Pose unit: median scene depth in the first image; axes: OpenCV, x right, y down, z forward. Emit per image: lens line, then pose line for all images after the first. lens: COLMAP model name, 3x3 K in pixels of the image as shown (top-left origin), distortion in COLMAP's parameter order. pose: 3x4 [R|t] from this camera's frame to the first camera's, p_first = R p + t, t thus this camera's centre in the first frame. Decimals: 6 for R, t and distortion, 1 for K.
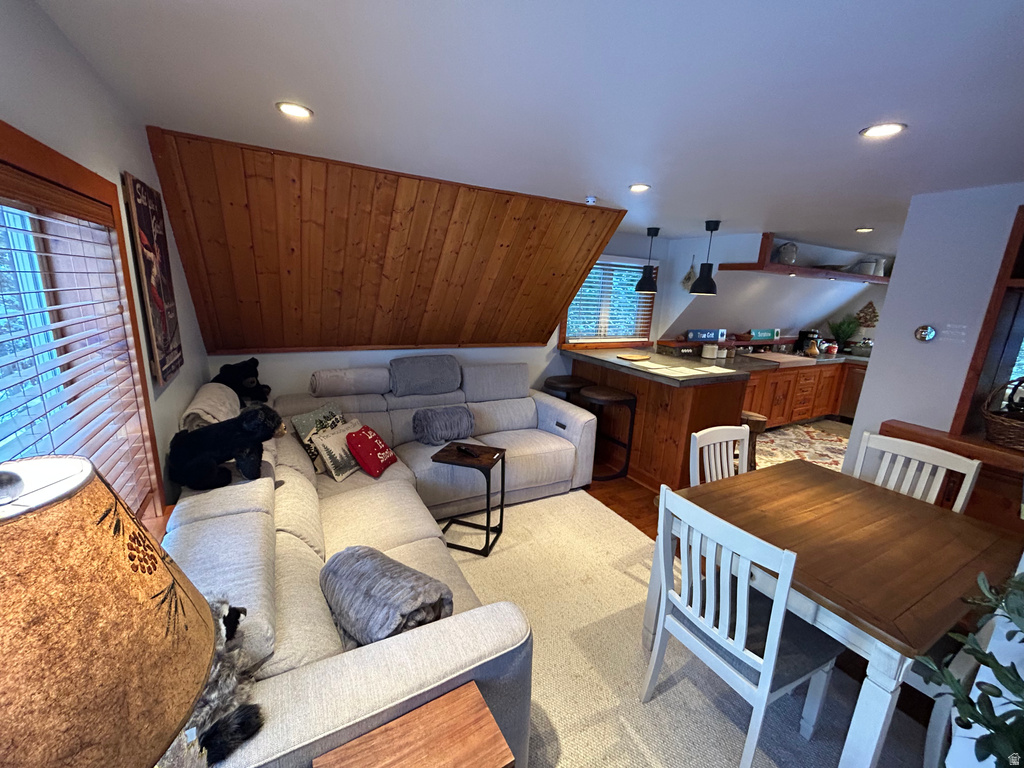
lens RADIAL K [[413.1, 0, 512.0], [0, 413.1, 384.0], [0, 0, 1]] dist [0.000291, -0.000145]
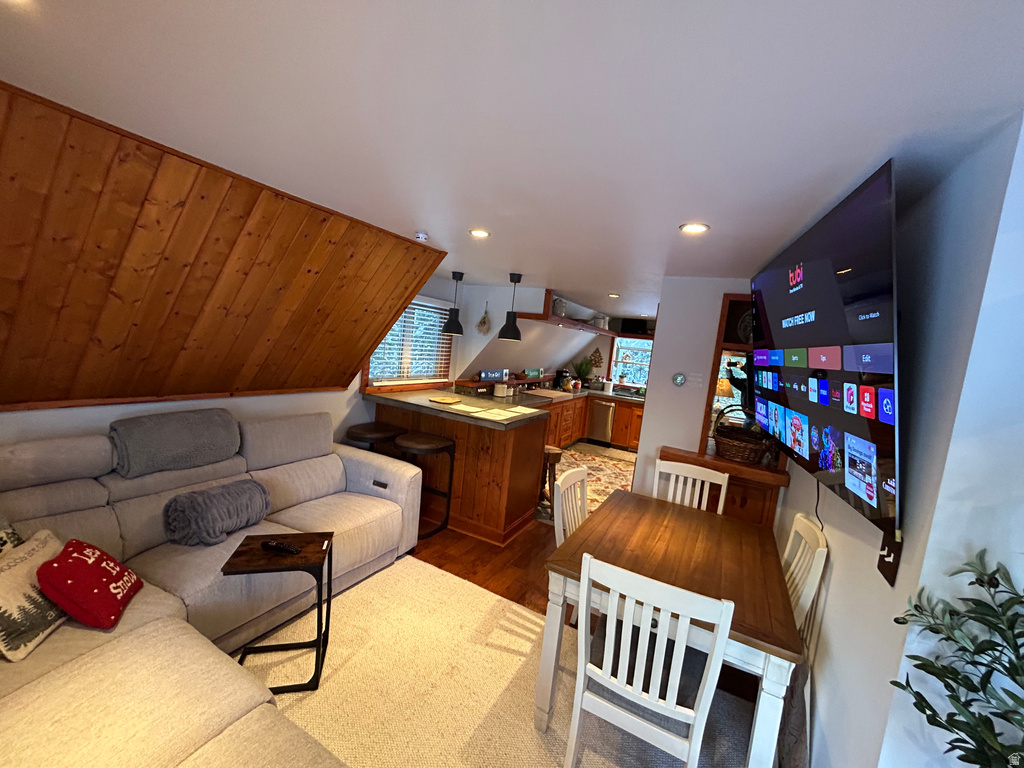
lens RADIAL K [[413.1, 0, 512.0], [0, 413.1, 384.0], [0, 0, 1]] dist [0.000291, -0.000145]
pose [[0.839769, -0.016953, 0.542679, -0.118844], [0.060315, 0.996239, -0.062214, -0.039034], [-0.539584, 0.084977, 0.837633, 0.120132]]
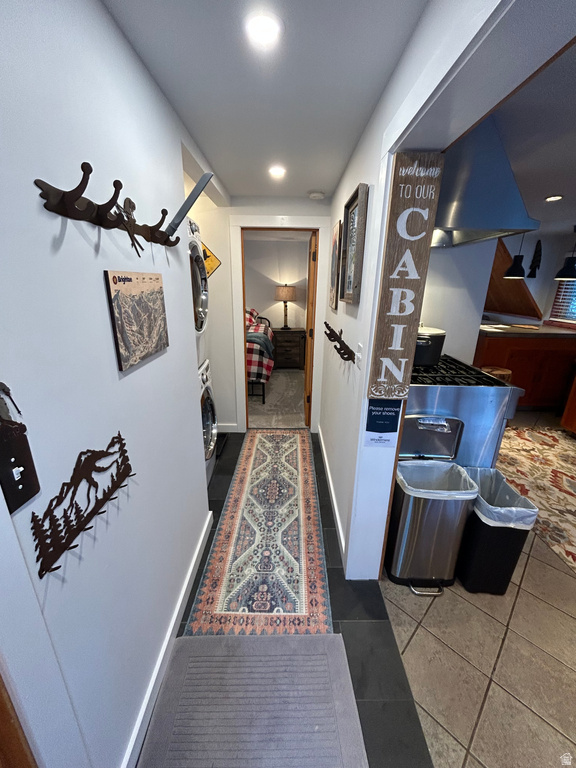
lens RADIAL K [[309.8, 0, 288.0], [0, 309.8, 384.0], [0, 0, 1]] dist [0.000291, -0.000145]
pose [[-0.479190, 0.217714, -0.850281, 1.937070], [-0.240605, 0.899055, 0.365799, -0.096677], [0.844089, 0.379869, -0.378435, 0.938060]]
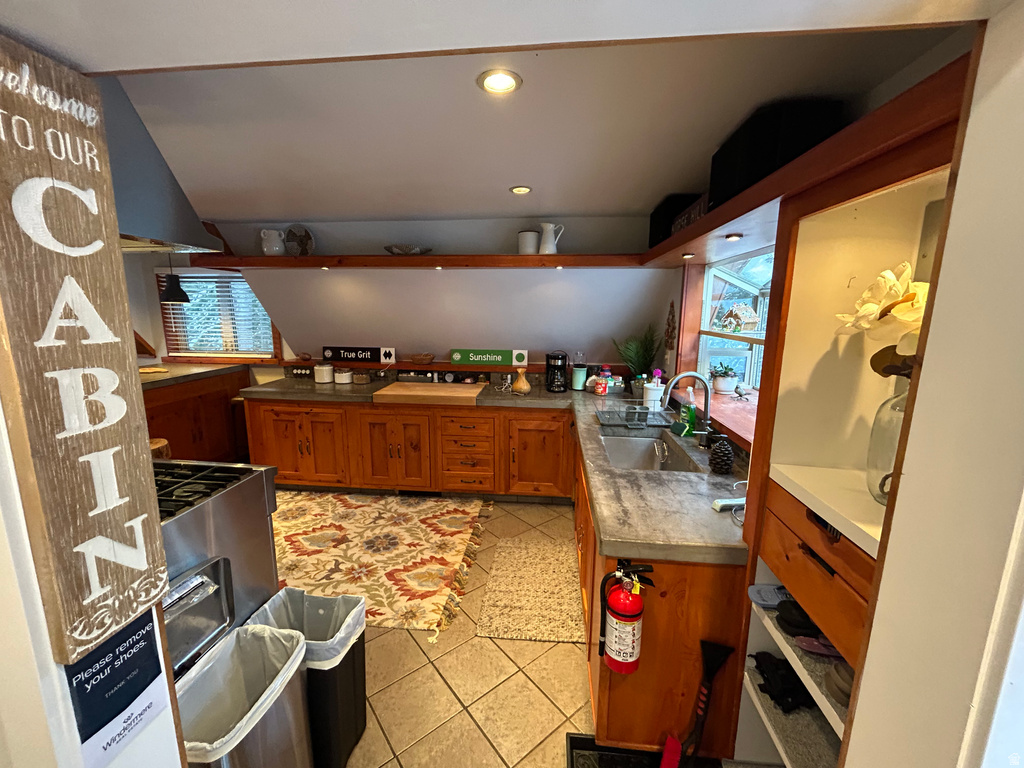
lens RADIAL K [[413.1, 0, 512.0], [0, 413.1, 384.0], [0, 0, 1]] dist [0.000291, -0.000145]
pose [[0.819657, 0.062724, -0.569410, 1.821271], [-0.099524, 0.994464, -0.033717, -0.102739], [0.564143, 0.084307, 0.821362, 0.828489]]
